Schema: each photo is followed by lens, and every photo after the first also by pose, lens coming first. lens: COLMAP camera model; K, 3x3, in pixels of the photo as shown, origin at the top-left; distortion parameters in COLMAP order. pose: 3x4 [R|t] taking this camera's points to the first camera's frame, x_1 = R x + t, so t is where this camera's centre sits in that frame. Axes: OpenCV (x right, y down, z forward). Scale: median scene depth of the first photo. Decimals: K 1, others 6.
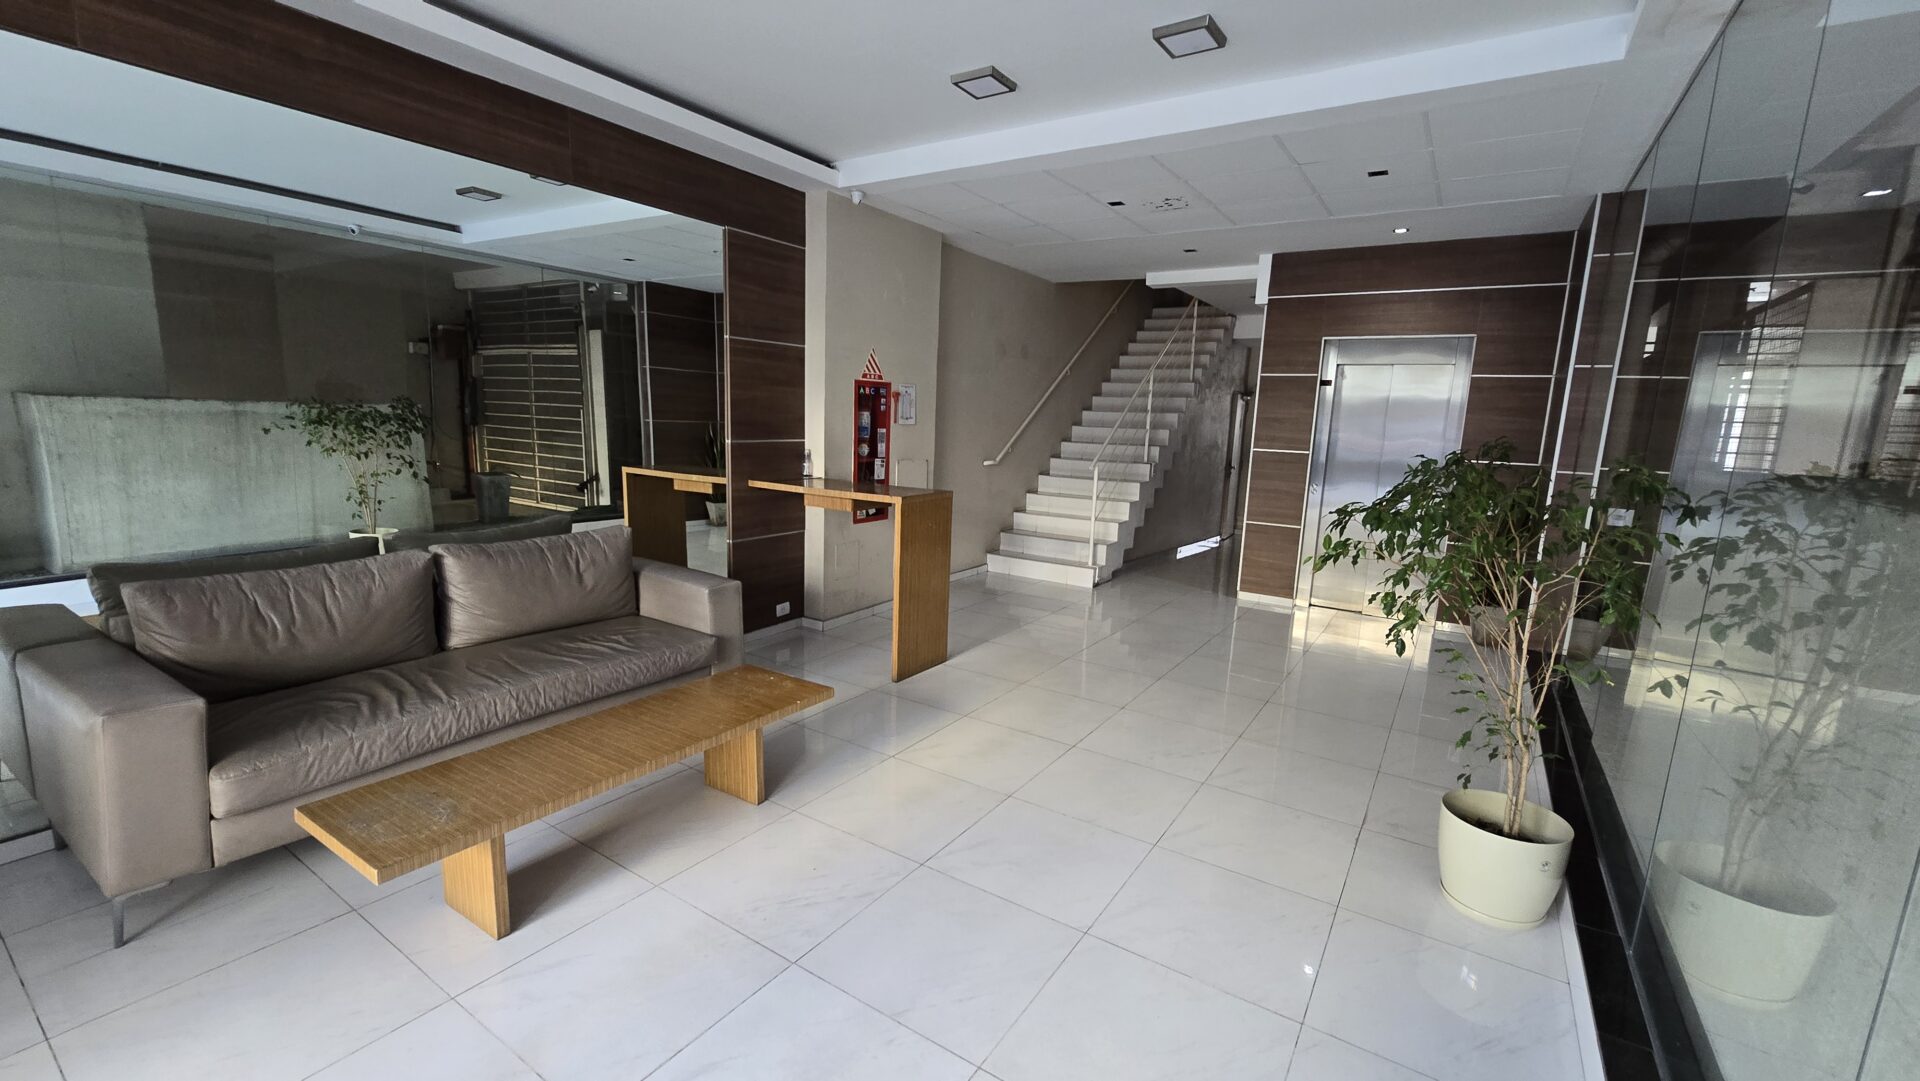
lens RADIAL K [[764.4, 0, 951.1], [0, 764.4, 551.8], [0, 0, 1]] dist [-0.035218, 0.000078]
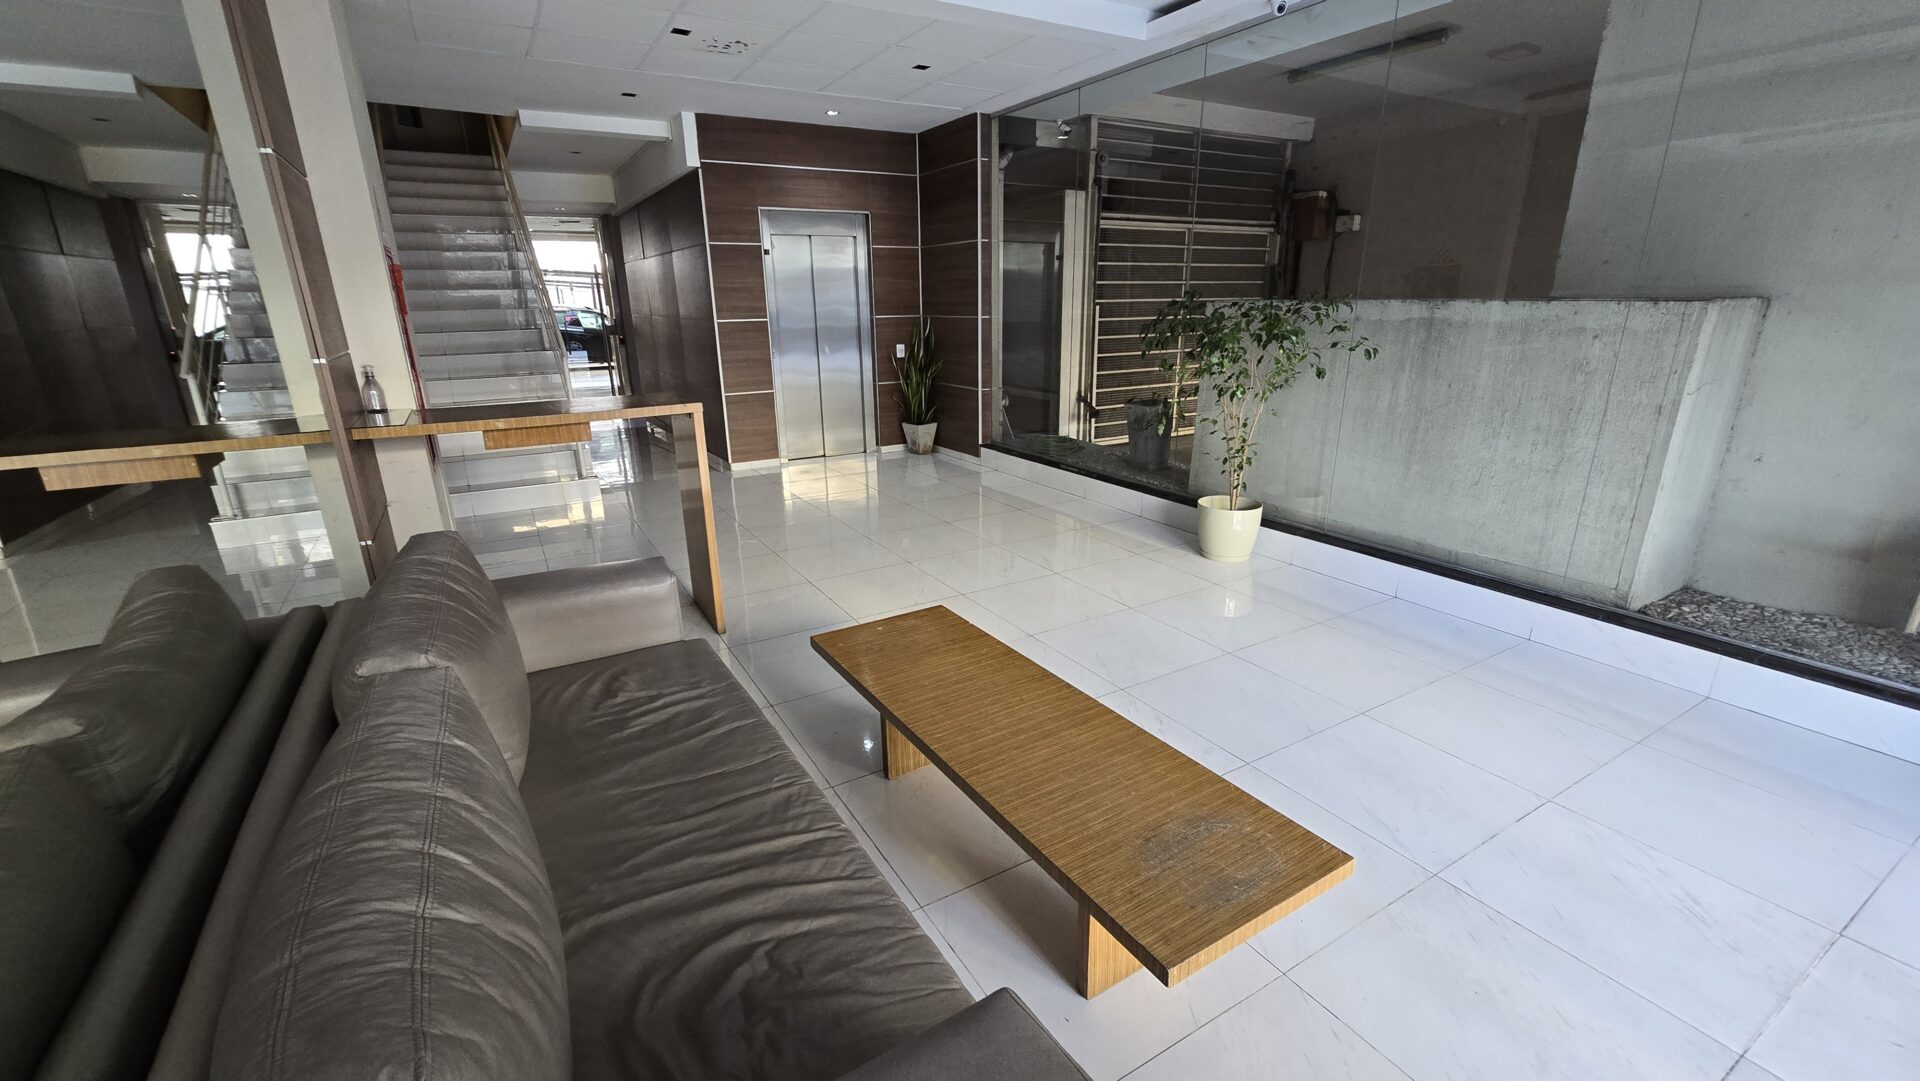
lens RADIAL K [[784.1, 0, 953.9], [0, 784.1, 533.6], [0, 0, 1]] dist [0.000588, 0.000187]
pose [[0.442235, -0.295477, 0.846830, -0.479790], [0.178785, 0.954269, 0.239599, -0.066625], [-0.878900, 0.045441, 0.474838, 0.278206]]
